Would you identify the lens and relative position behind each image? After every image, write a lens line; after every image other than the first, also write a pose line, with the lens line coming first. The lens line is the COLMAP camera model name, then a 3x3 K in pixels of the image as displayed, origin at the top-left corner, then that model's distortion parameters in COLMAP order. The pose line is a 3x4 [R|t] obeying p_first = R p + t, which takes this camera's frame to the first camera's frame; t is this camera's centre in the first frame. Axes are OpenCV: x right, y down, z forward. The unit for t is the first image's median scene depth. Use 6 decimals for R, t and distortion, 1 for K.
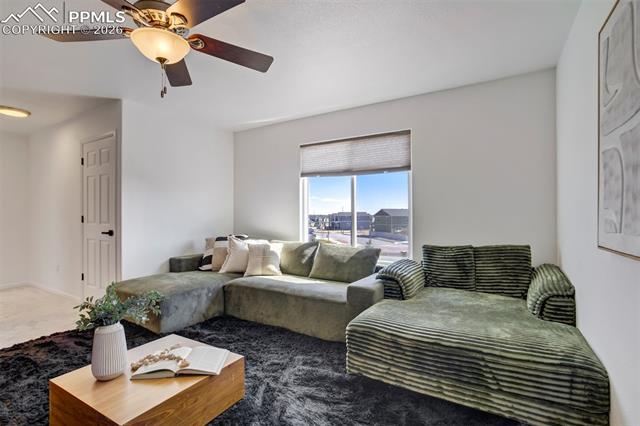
lens RADIAL K [[300.9, 0, 321.3], [0, 300.9, 217.0], [0, 0, 1]] dist [-0.041101, 0.021593]
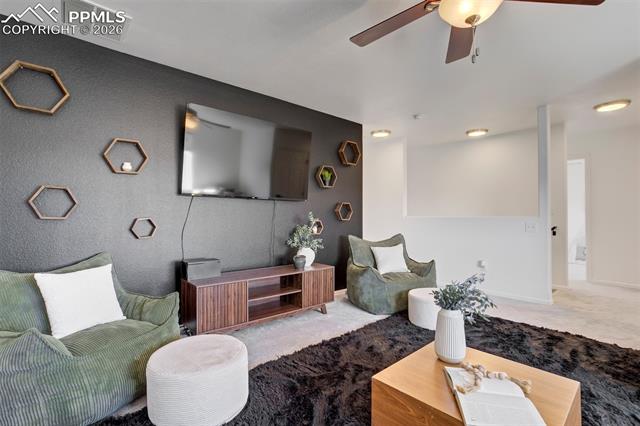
lens RADIAL K [[300.9, 0, 321.3], [0, 300.9, 217.0], [0, 0, 1]] dist [-0.041101, 0.021593]
pose [[-0.306057, 0.005736, -0.951996, 0.278592], [0.000426, 0.999983, 0.005888, 0.007802], [0.952013, 0.001396, -0.306054, 0.542502]]
